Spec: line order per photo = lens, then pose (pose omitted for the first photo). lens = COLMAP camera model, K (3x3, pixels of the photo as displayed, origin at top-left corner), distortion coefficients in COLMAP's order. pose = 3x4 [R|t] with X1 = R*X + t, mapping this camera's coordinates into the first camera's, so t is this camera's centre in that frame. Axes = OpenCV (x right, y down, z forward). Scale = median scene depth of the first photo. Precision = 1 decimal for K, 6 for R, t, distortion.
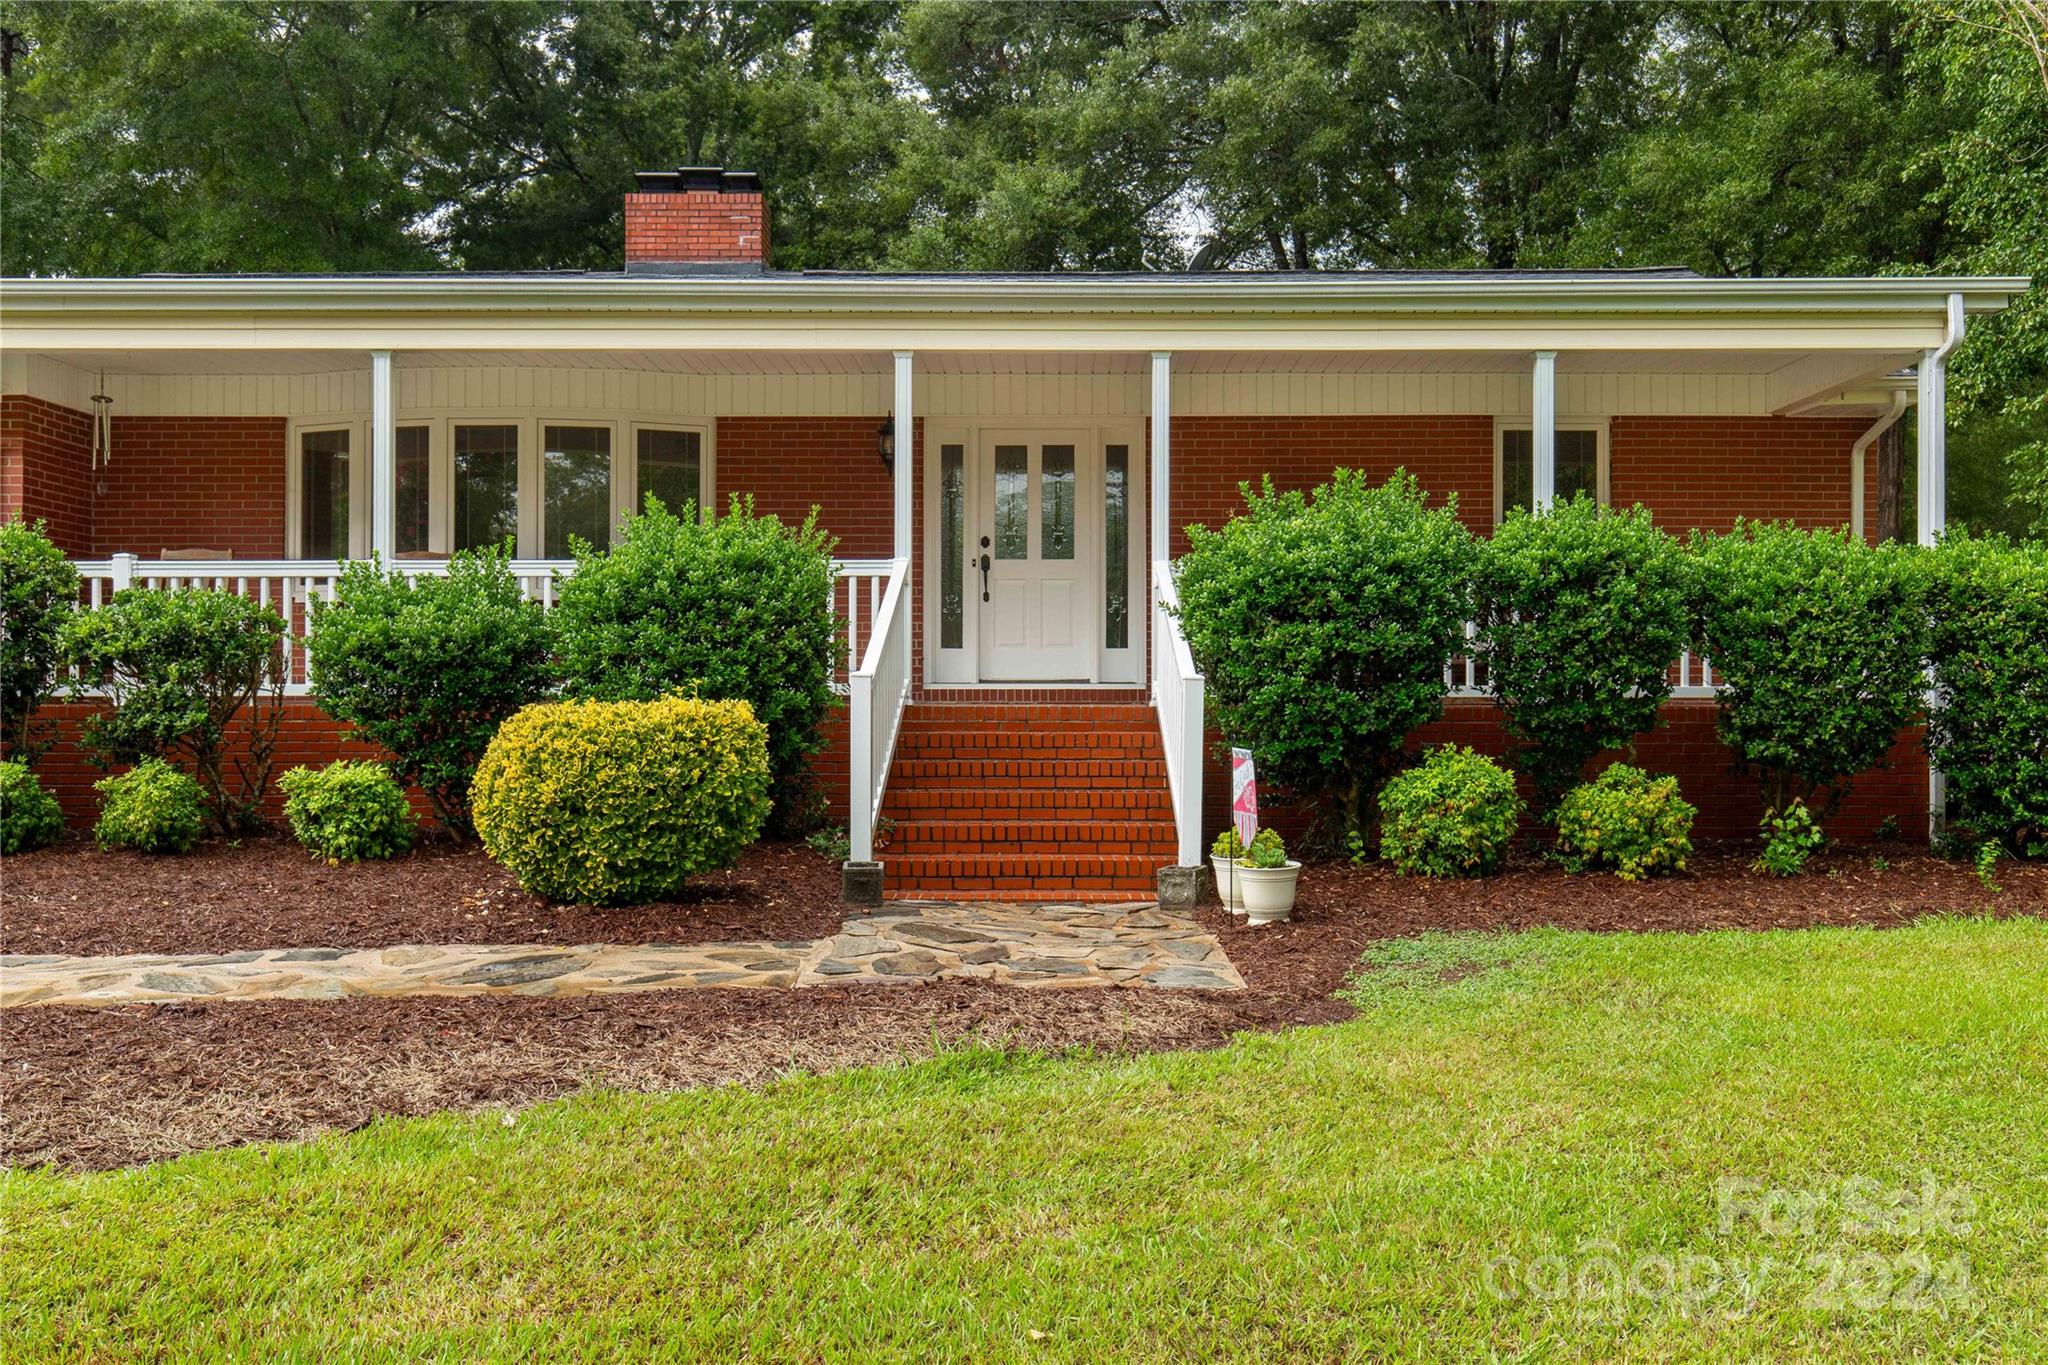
lens RADIAL K [[1695.2, 0, 1037.7], [0, 1695.2, 674.0], [0, 0, 1]] dist [-0.008557, -0.001256]
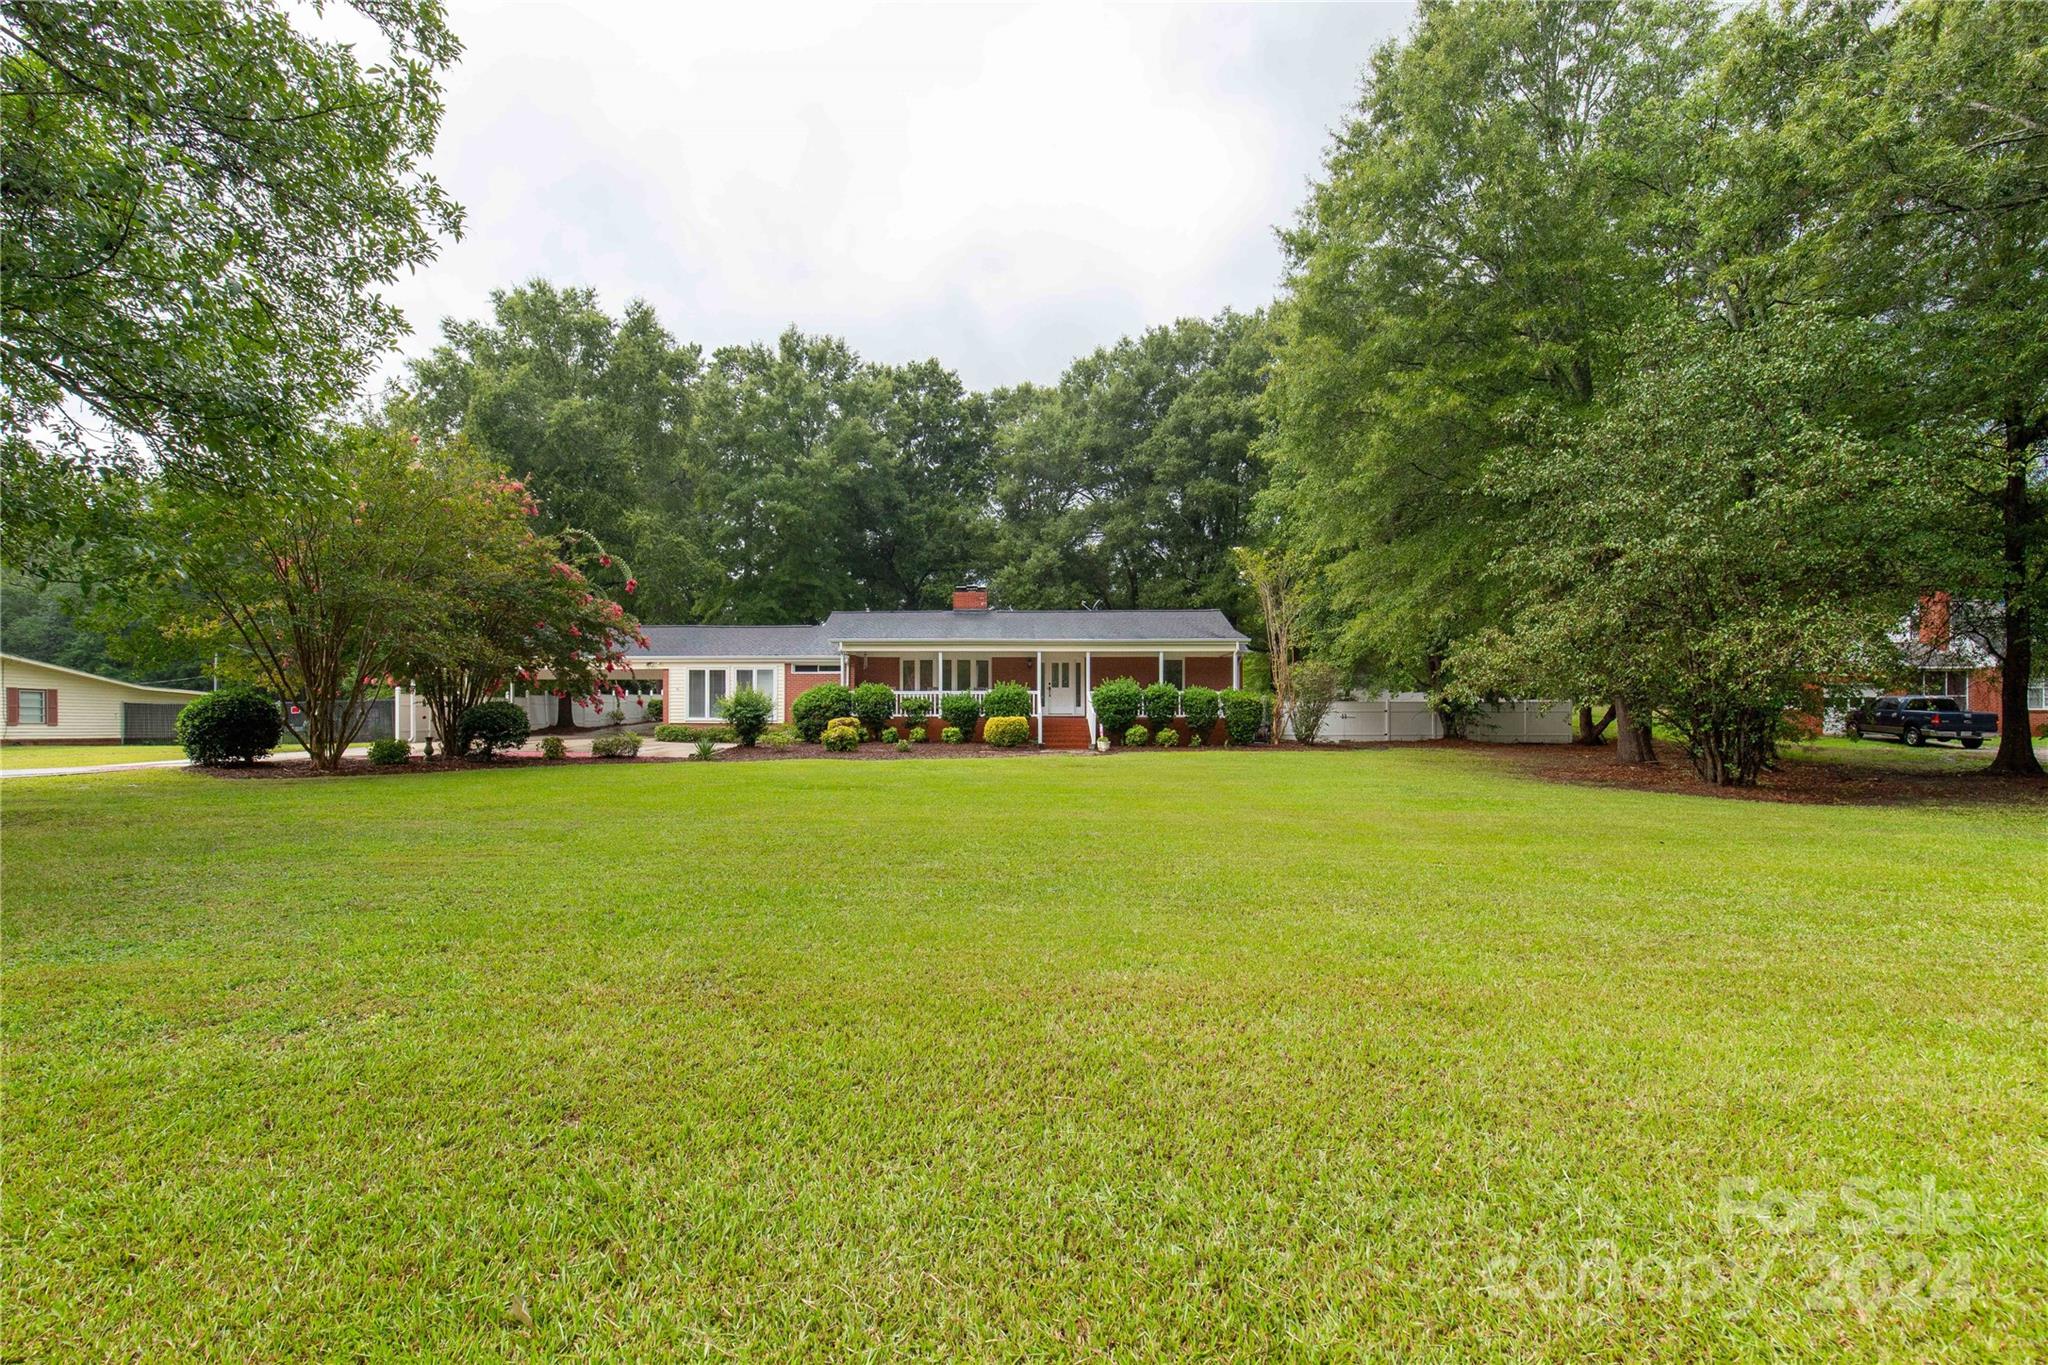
lens RADIAL K [[984.1, 0, 1008.6], [0, 984.1, 687.1], [0, 0, 1]] dist [-0.000455, -0.000073]
pose [[0.999999, 0.001431, -0.000578, -0.204073], [-0.001445, 0.999720, -0.023625, -0.007485], [0.000544, 0.023626, 0.999721, -2.423390]]
